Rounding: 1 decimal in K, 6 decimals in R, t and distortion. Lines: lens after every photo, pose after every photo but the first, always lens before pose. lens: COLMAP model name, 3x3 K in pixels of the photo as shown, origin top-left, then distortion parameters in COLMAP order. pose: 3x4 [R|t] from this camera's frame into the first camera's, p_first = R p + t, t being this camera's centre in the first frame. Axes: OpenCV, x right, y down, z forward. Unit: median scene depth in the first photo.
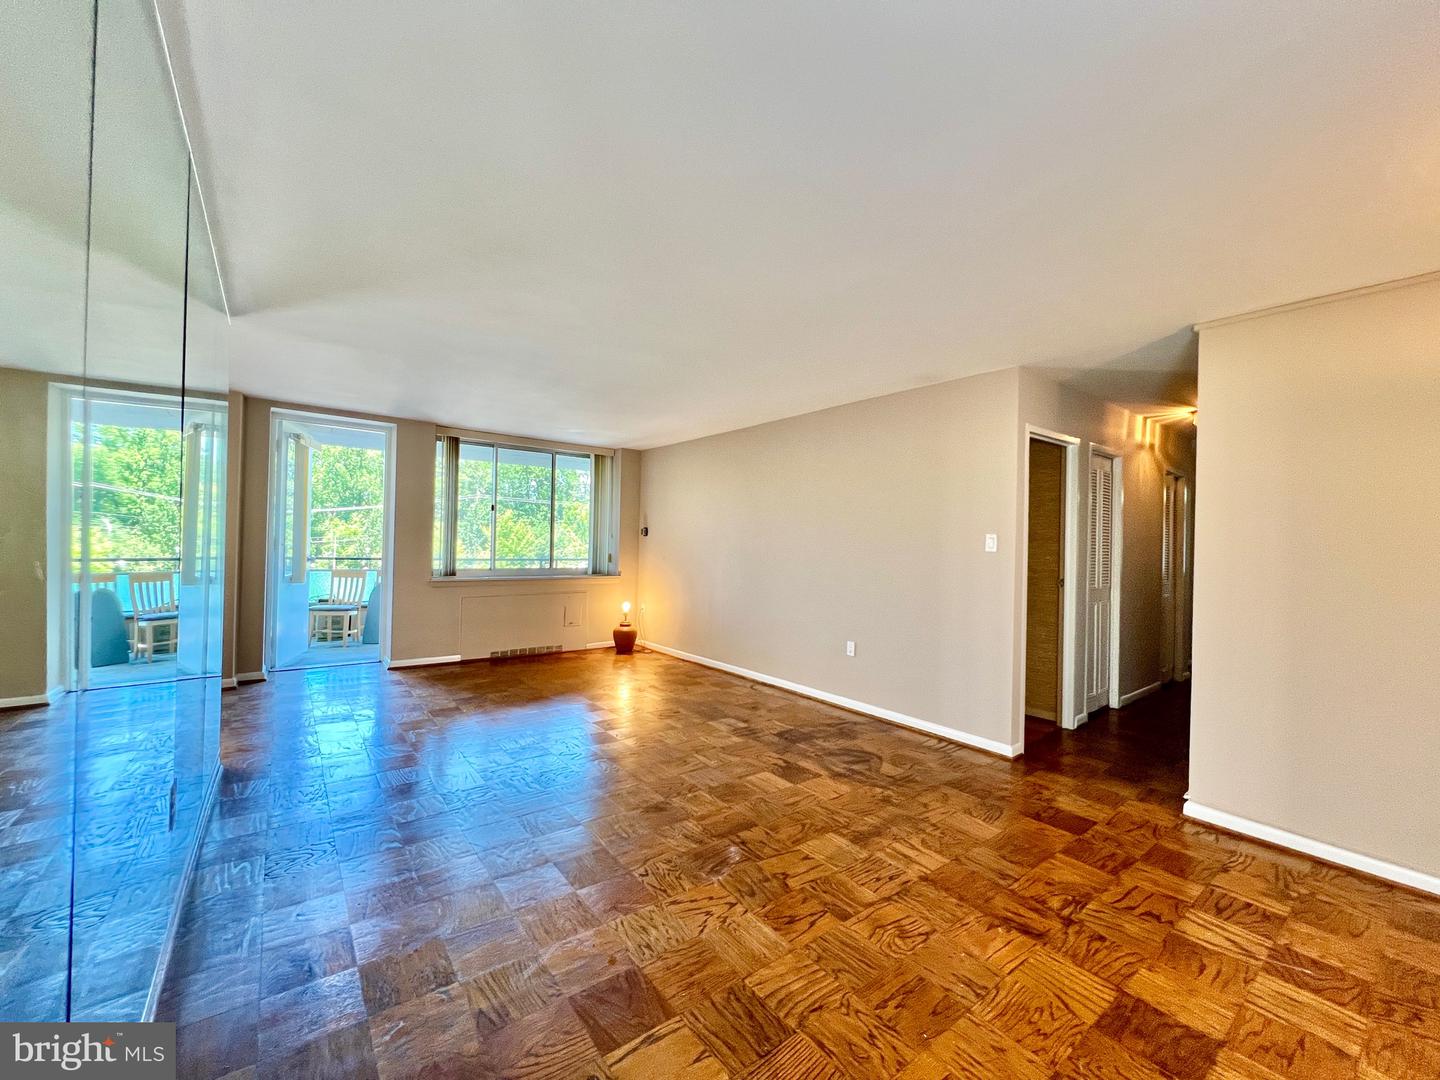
lens RADIAL K [[575.5, 0, 710.8], [0, 575.5, 538.3], [0, 0, 1]] dist [-0.002426, -0.000107]
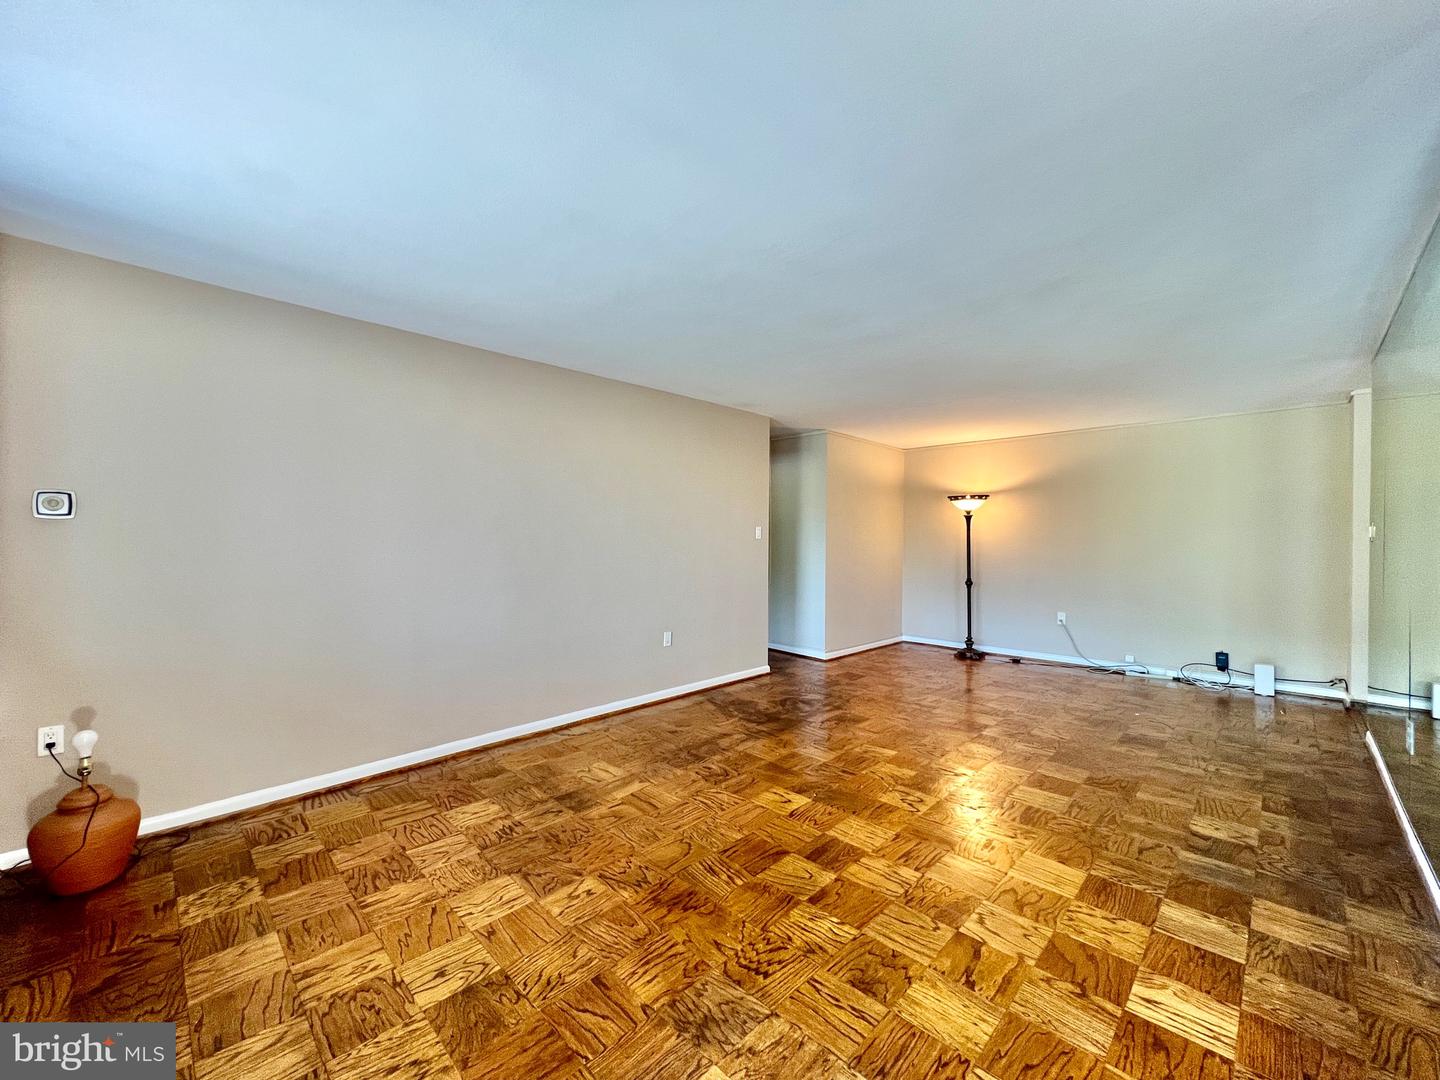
lens RADIAL K [[575.5, 0, 717.3], [0, 575.5, 542.2], [0, 0, 1]] dist [-0.002426, -0.000107]
pose [[-0.147964, -0.029560, 0.988551, -0.919105], [-0.016322, 0.999490, 0.027444, -0.005446], [-0.988858, -0.012075, -0.148371, 1.302147]]
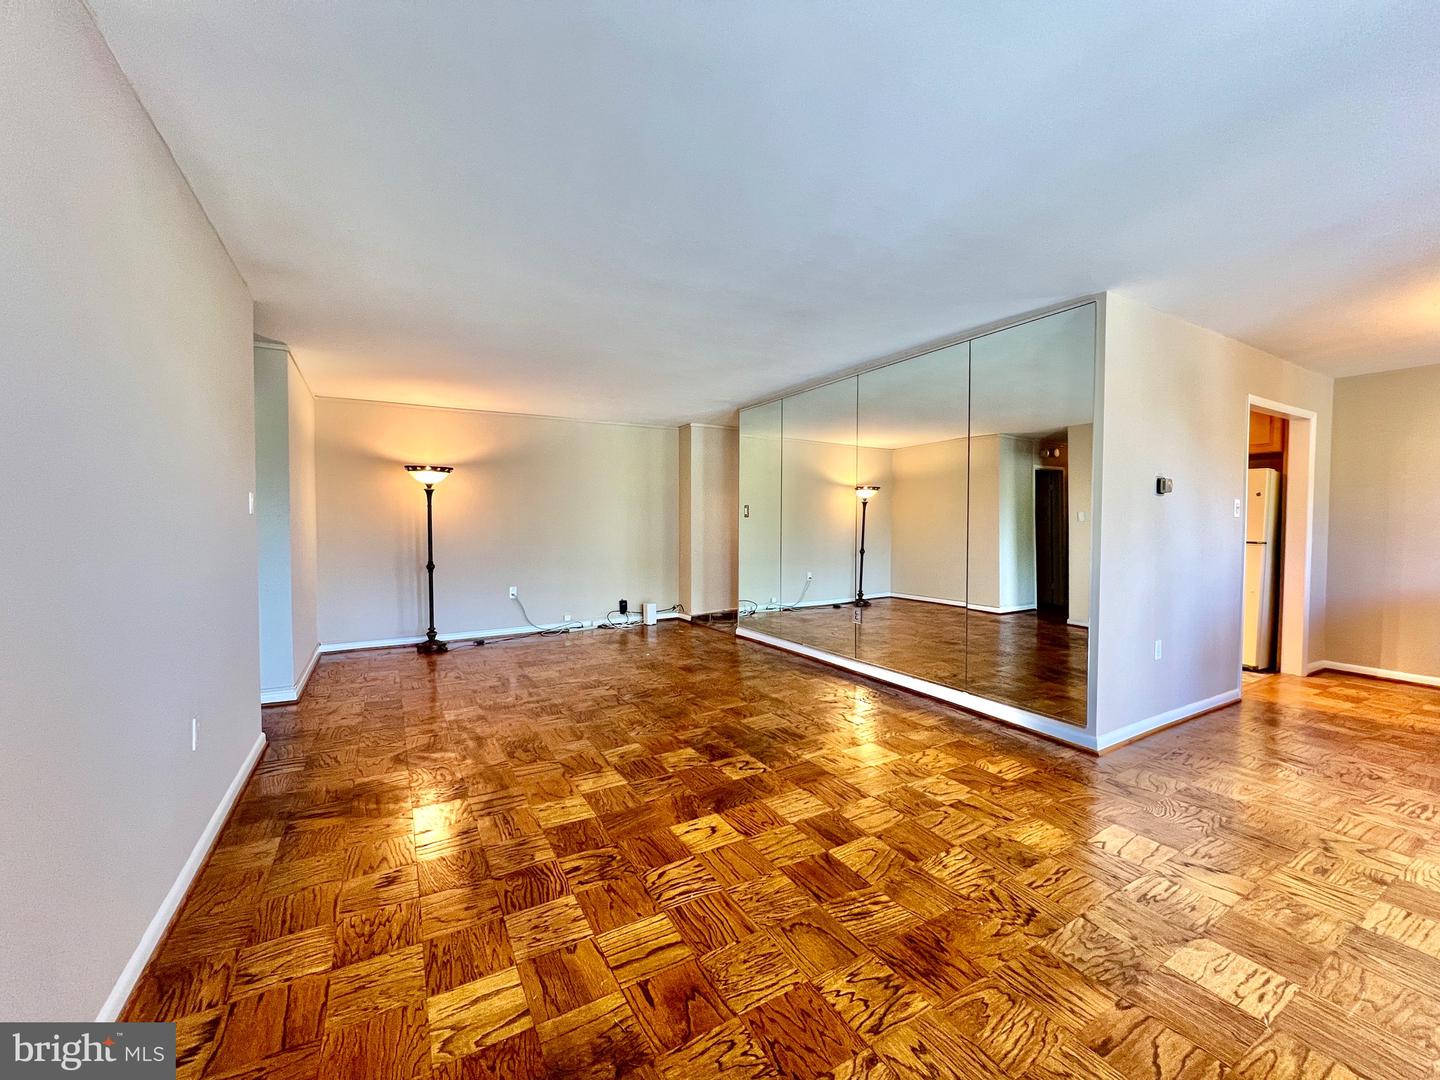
lens RADIAL K [[576.6, 0, 716.3], [0, 576.6, 538.9], [0, 0, 1]] dist [-0.006225, 0.001926]
pose [[-0.992505, -0.023034, 0.120015, -0.263607], [-0.020186, 0.999486, 0.024892, 0.025814], [-0.120527, 0.022283, -0.992460, 1.706451]]
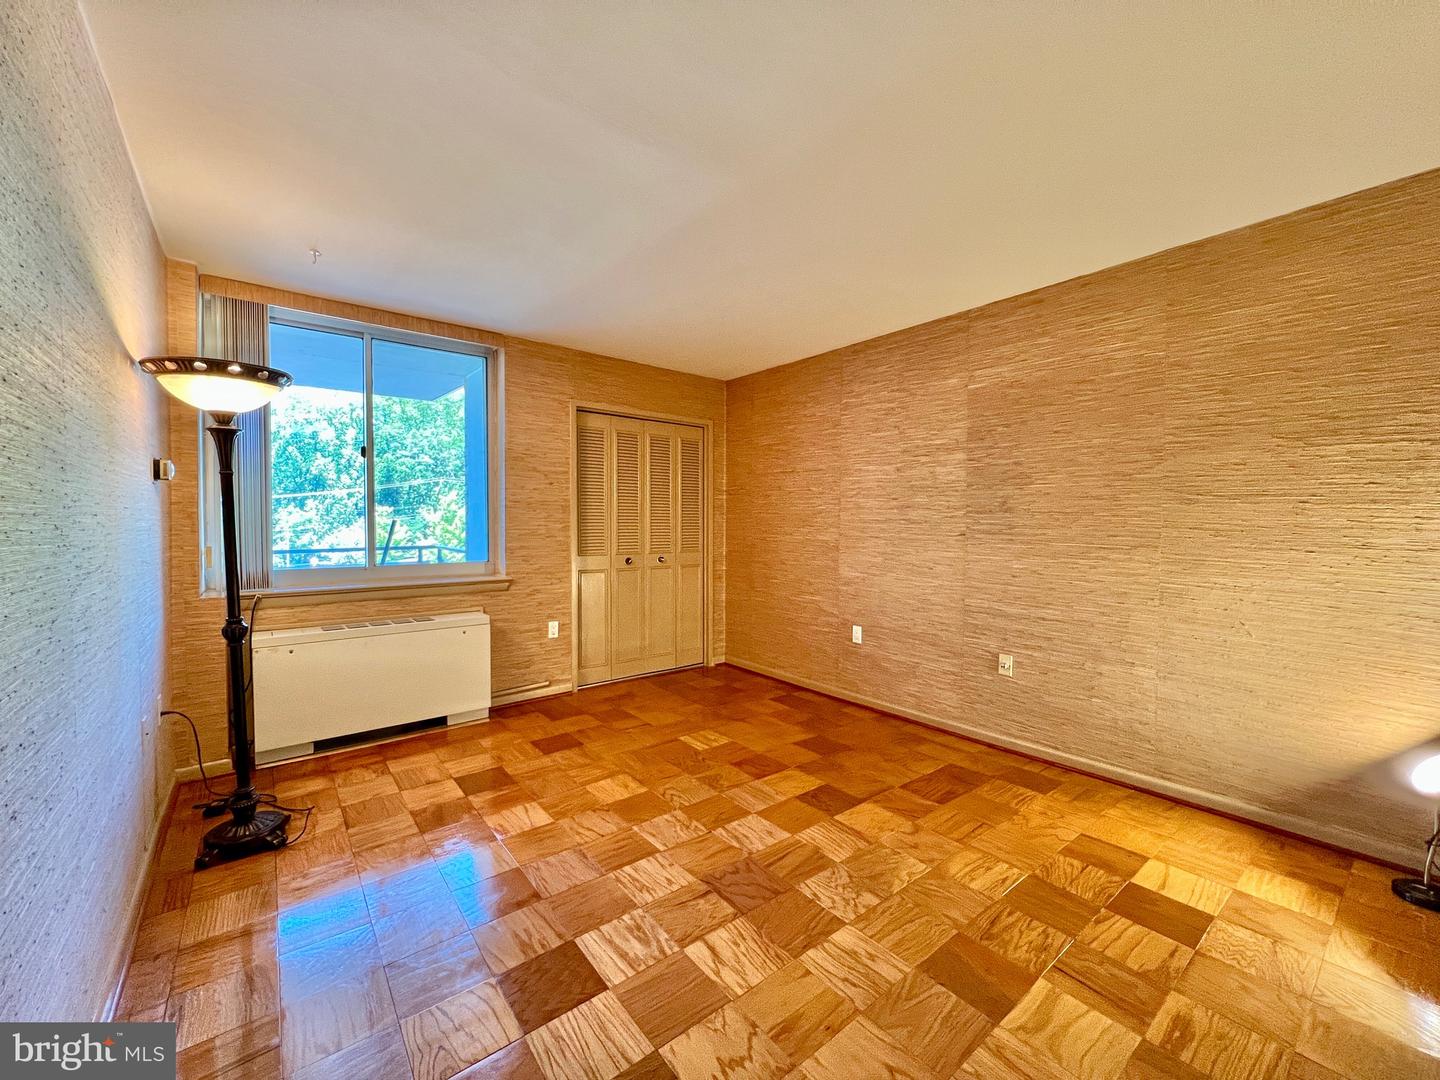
lens RADIAL K [[576.6, 0, 706.1], [0, 576.6, 538.2], [0, 0, 1]] dist [-0.006225, 0.001926]
pose [[0.021366, -0.001059, -0.999771, 1.218399], [0.011101, 0.999938, -0.000822, 0.061839], [0.999710, -0.011081, 0.021376, 0.768552]]
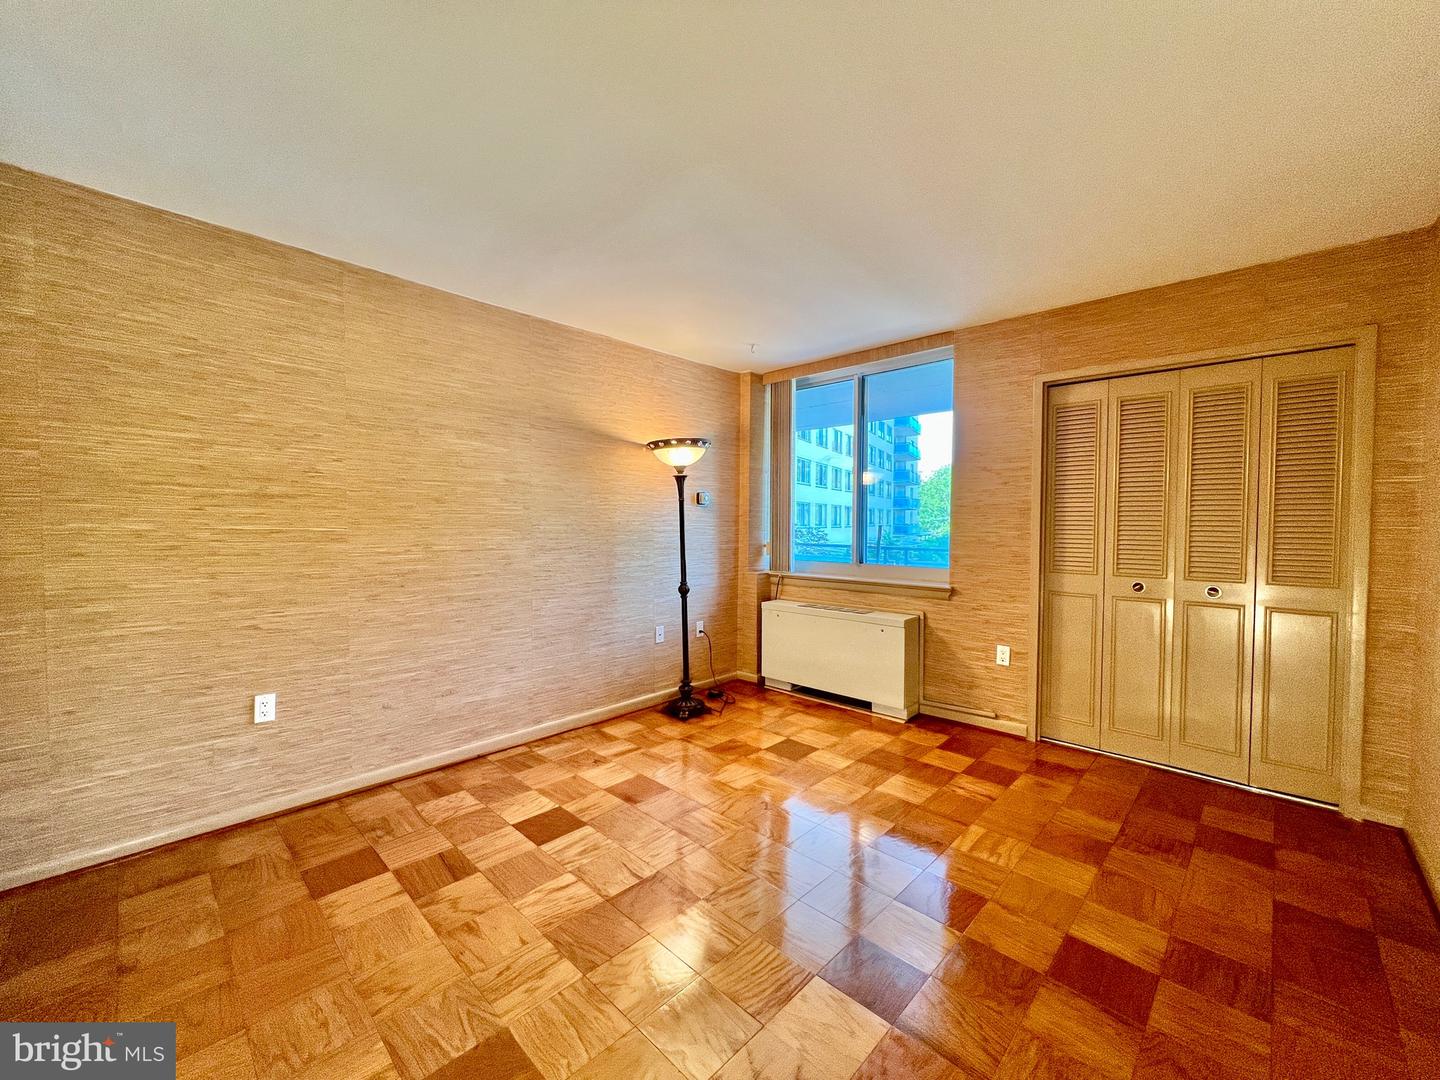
lens RADIAL K [[575.5, 0, 726.7], [0, 575.5, 537.8], [0, 0, 1]] dist [-0.002426, -0.000107]
pose [[-0.985064, -0.025048, -0.170355, 0.741947], [-0.027502, 0.999549, 0.012060, 0.043935], [0.169976, 0.016565, -0.985309, 1.309088]]
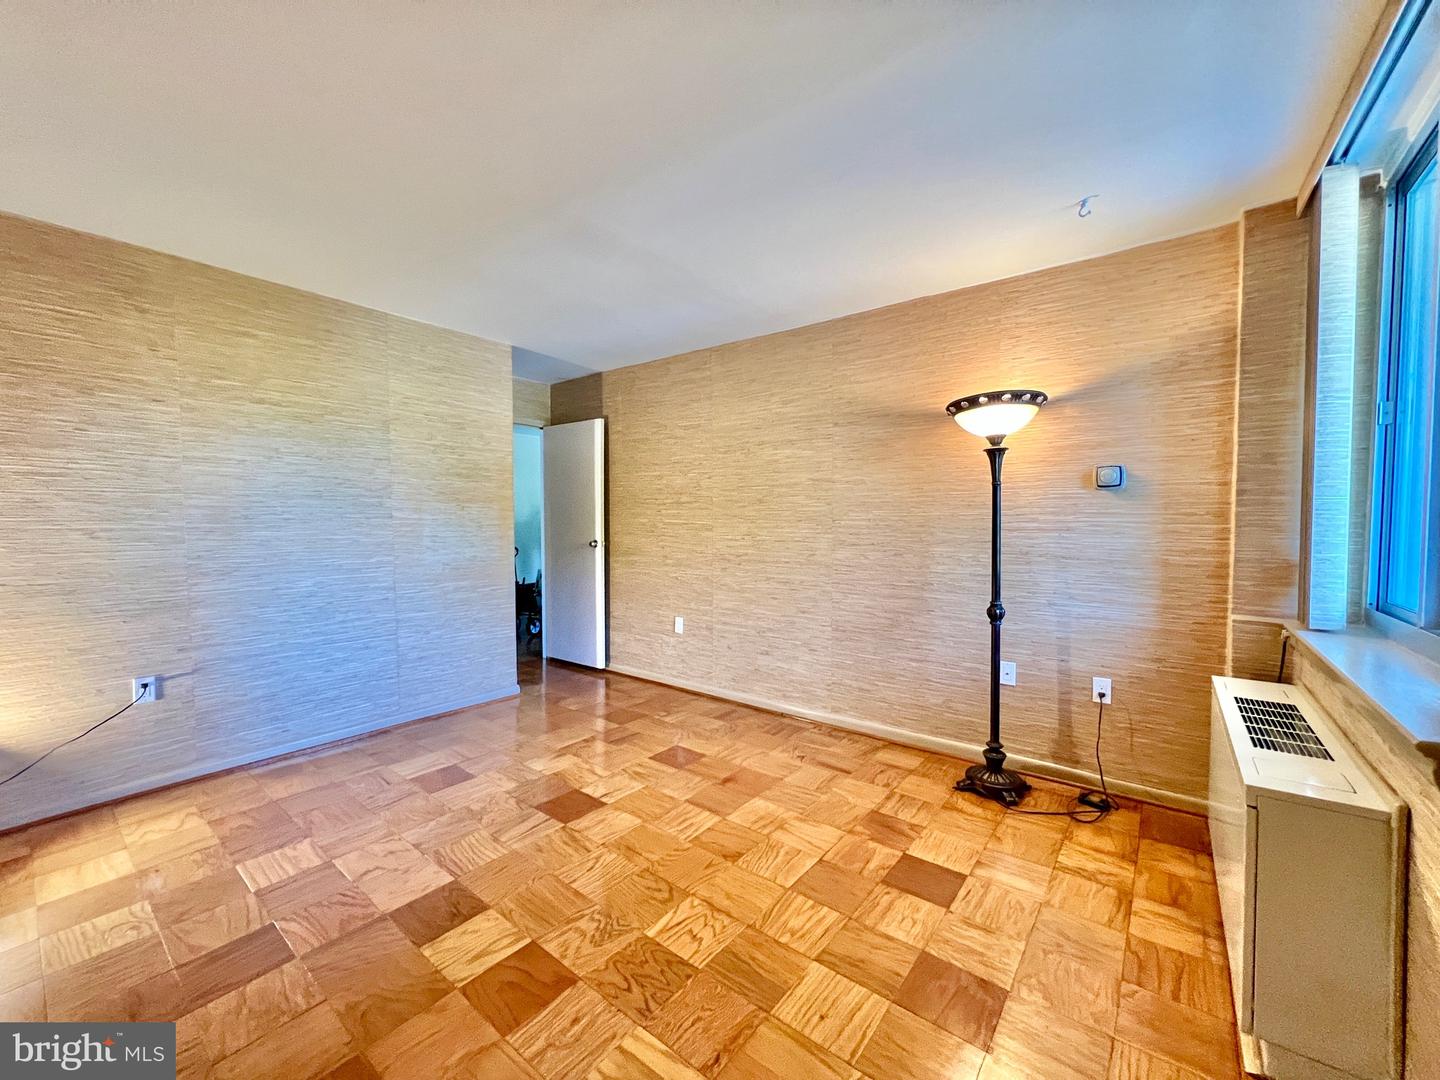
lens RADIAL K [[576.6, 0, 707.1], [0, 576.6, 541.1], [0, 0, 1]] dist [-0.006225, 0.001926]
pose [[-0.245592, -0.060232, 0.967500, 0.061598], [-0.017297, 0.998181, 0.057751, 0.027500], [-0.969219, -0.002552, -0.246188, 0.823719]]
